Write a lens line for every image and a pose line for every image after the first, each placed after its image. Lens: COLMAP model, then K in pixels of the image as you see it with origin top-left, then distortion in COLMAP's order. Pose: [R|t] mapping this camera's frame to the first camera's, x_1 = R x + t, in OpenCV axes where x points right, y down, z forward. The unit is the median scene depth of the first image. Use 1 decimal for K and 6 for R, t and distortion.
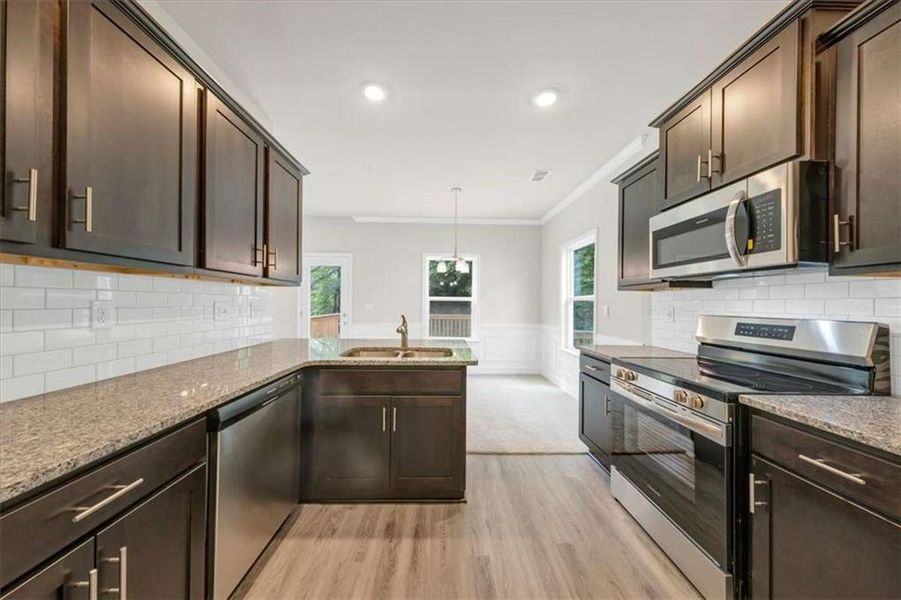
lens RADIAL K [[305.4, 0, 450.5], [0, 305.4, 300.0], [0, 0, 1]] dist [0.000712, 0.000037]
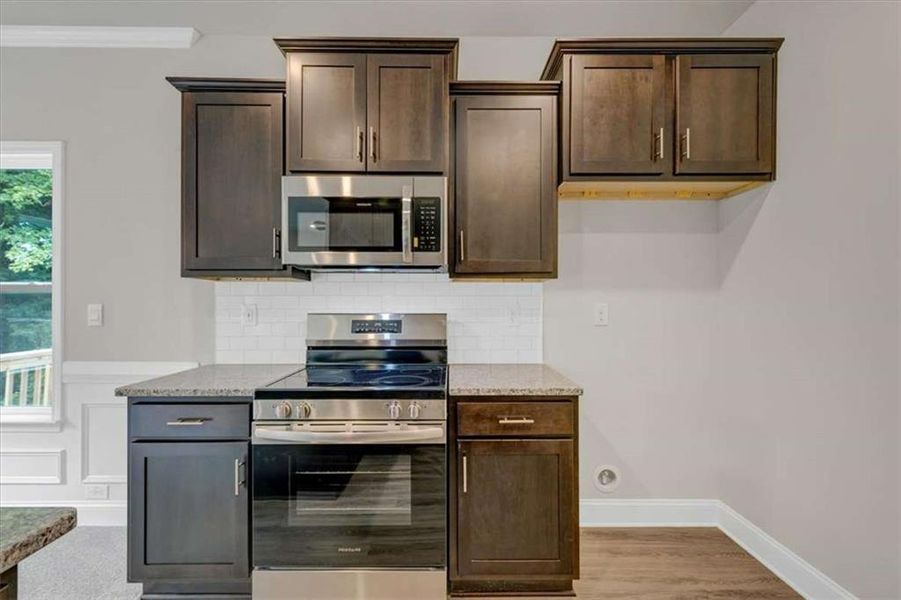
lens RADIAL K [[394.3, 0, 450.5], [0, 394.3, 300.0], [0, 0, 1]] dist [0.000847, -0.000004]
pose [[0.004955, -0.002275, 0.999985, -0.304141], [-0.013413, 0.999907, 0.002341, 0.006787], [-0.999898, -0.013424, 0.004924, 0.774461]]
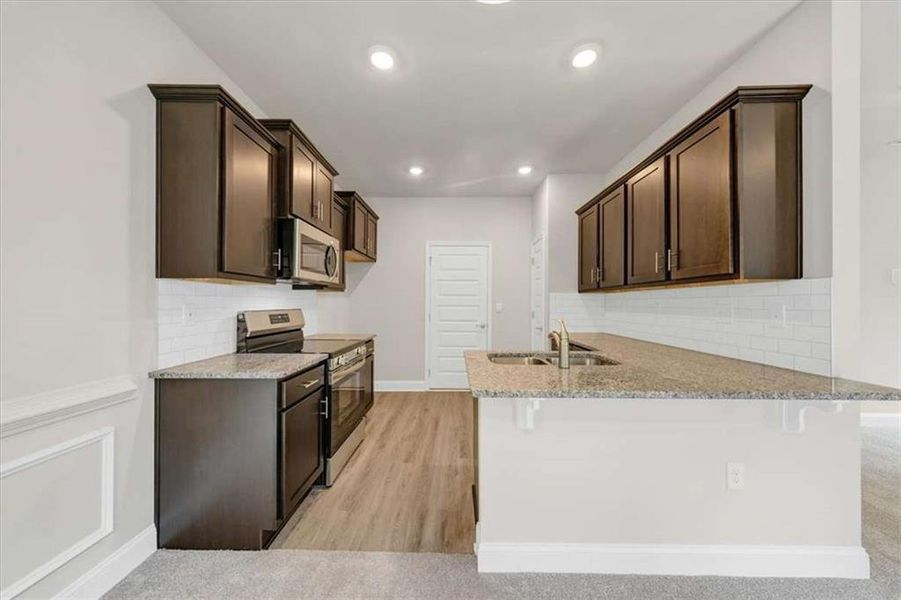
lens RADIAL K [[305.4, 0, 450.5], [0, 305.4, 300.0], [0, 0, 1]] dist [0.000712, 0.000037]
pose [[-0.999522, -0.016684, 0.026043, 0.127840], [-0.017234, 0.999630, -0.021063, 0.027837], [-0.025682, -0.021502, -0.999439, 2.638387]]
